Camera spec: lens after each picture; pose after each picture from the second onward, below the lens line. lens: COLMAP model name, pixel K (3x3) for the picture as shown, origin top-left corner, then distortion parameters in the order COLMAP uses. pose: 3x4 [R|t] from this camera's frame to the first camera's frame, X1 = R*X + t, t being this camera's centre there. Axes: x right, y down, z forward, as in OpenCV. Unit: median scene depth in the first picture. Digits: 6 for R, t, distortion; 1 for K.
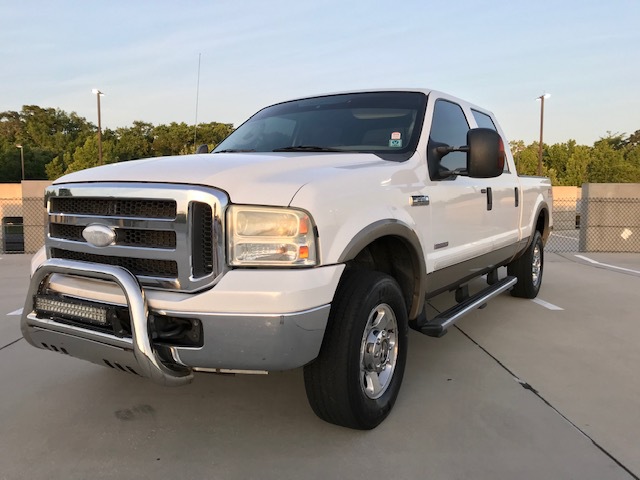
lens RADIAL K [[522.8, 0, 320.0], [0, 522.8, 240.0], [0, 0, 1]] dist [-0.000341, 0.003761]
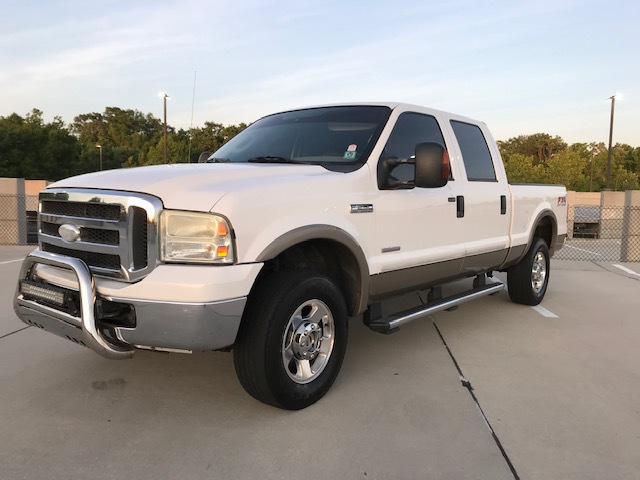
lens RADIAL K [[522.8, 0, 320.0], [0, 522.8, 240.0], [0, 0, 1]] dist [-0.000341, 0.003761]
pose [[0.992177, 0.027391, -0.121800, 0.277672], [-0.027546, 0.999620, 0.000412, -0.007547], [0.121765, 0.002946, 0.992555, -0.119854]]
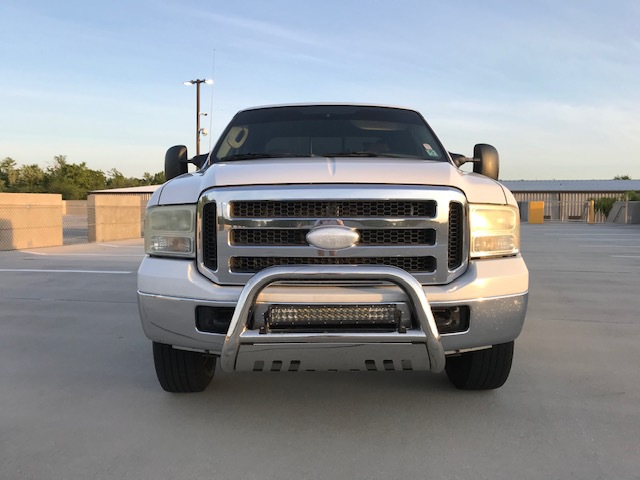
lens RADIAL K [[522.8, 0, 320.0], [0, 522.8, 240.0], [0, 0, 1]] dist [-0.000341, 0.003761]
pose [[0.844536, -0.049705, 0.533187, -0.897250], [0.055698, 0.998436, 0.004854, -0.010580], [-0.532595, 0.025598, 0.845983, 0.173729]]
